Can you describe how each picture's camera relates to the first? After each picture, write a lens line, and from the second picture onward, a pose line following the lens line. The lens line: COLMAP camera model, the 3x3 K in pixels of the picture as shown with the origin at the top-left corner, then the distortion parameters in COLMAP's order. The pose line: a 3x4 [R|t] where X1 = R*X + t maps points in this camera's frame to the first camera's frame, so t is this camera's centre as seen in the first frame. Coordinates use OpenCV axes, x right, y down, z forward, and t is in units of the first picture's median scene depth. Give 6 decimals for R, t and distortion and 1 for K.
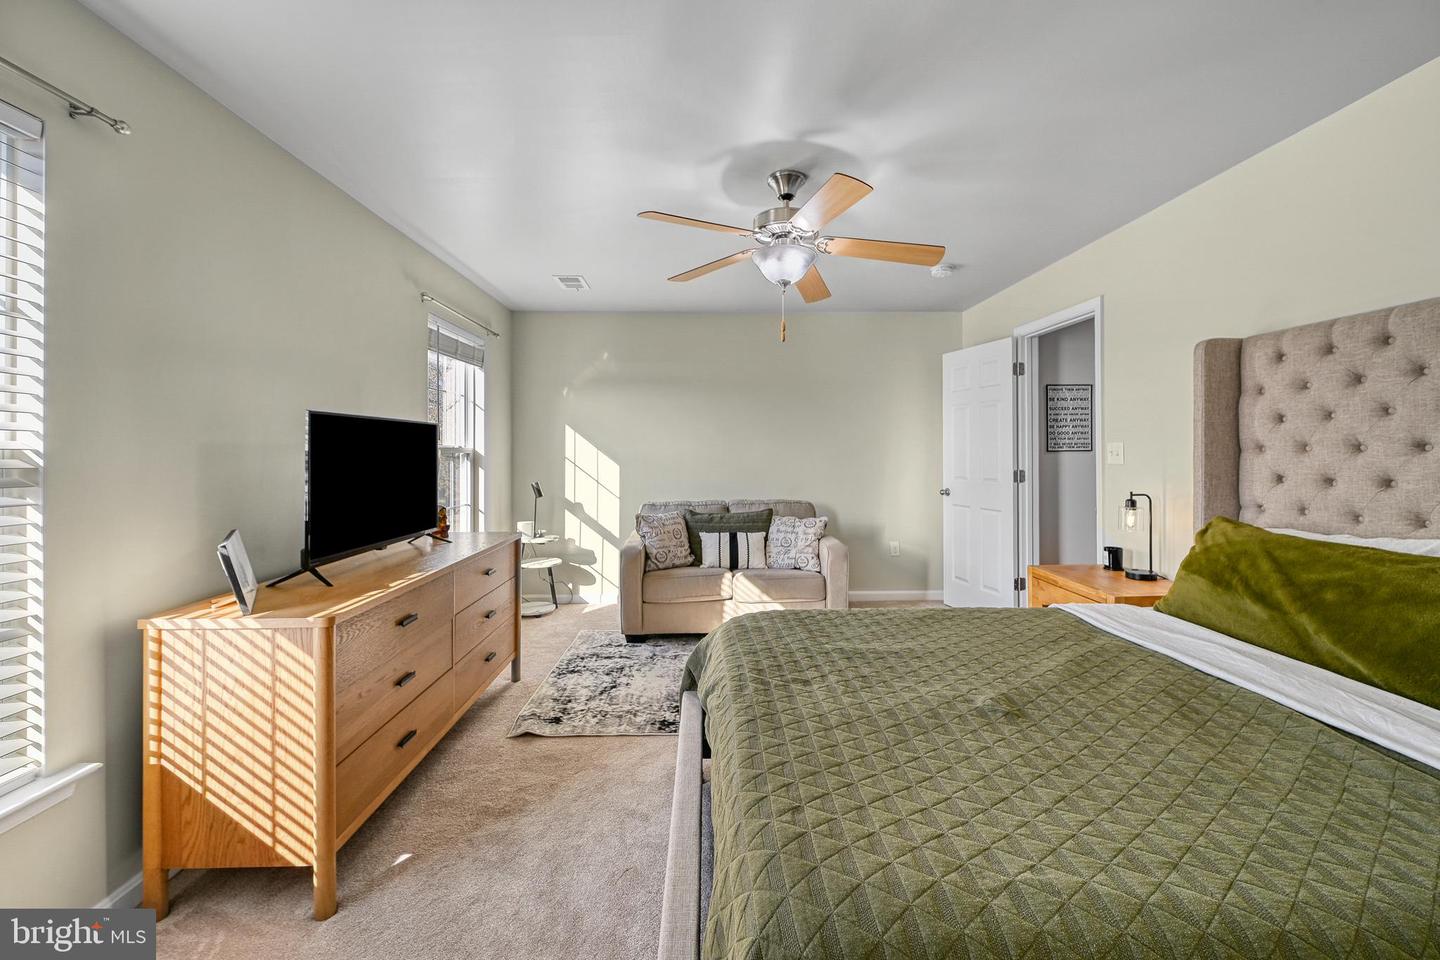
lens RADIAL K [[572.7, 0, 720.6], [0, 572.7, 448.3], [0, 0, 1]] dist [-0.000027, -0.000007]
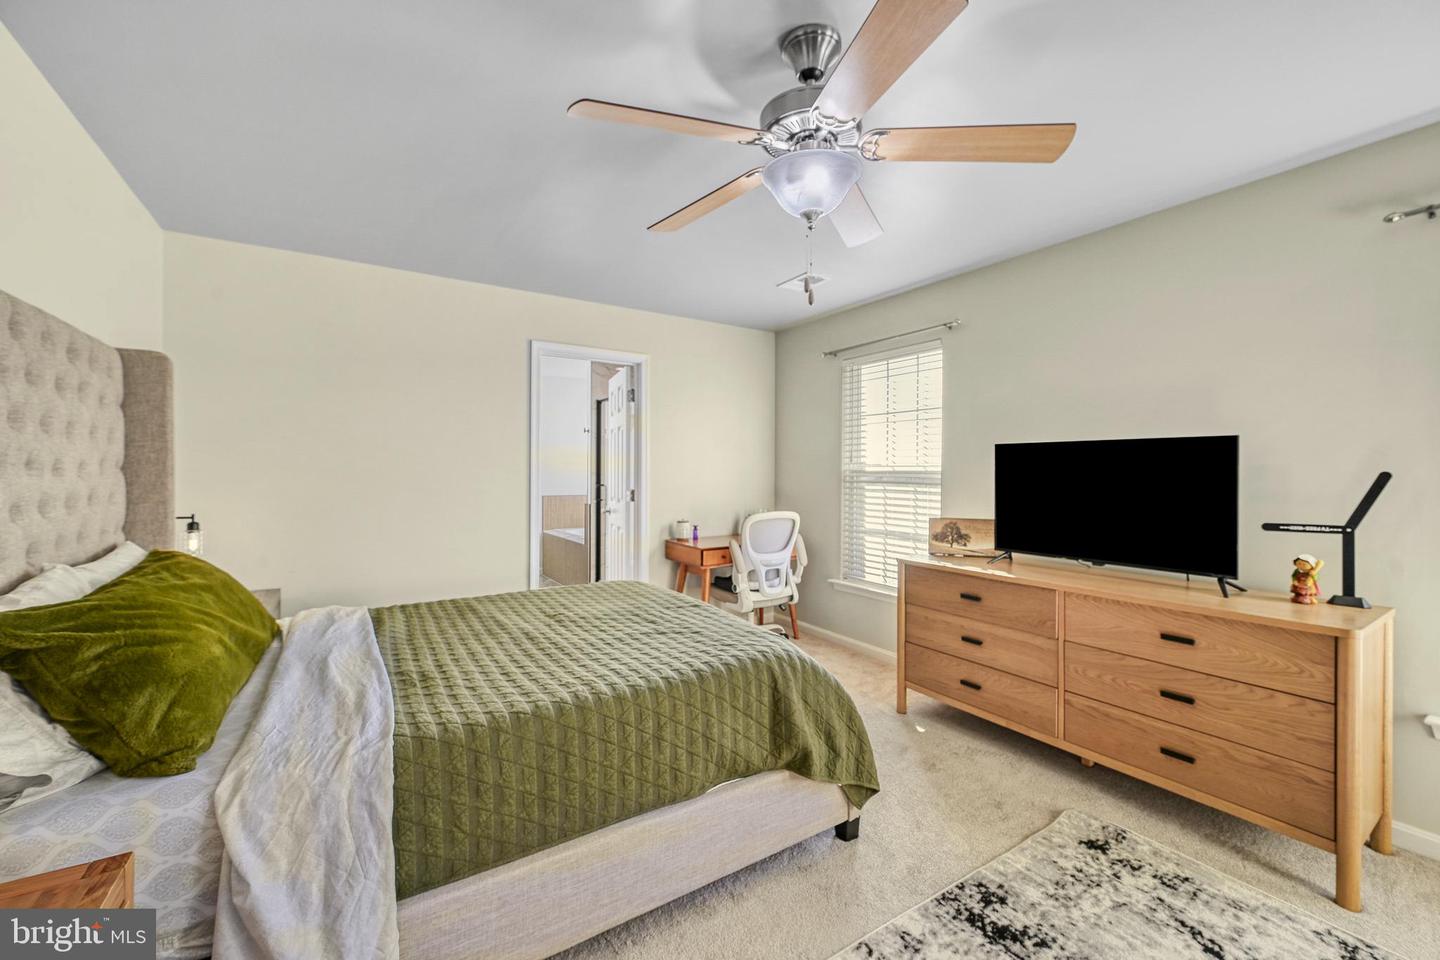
lens RADIAL K [[572.7, 0, 720.9], [0, 572.7, 476.4], [0, 0, 1]] dist [-0.000027, -0.000007]
pose [[-0.853397, 0.002946, -0.521253, 0.478223], [0.000822, 0.999990, 0.004306, 0.007755], [0.521261, 0.003246, -0.853391, 1.340324]]
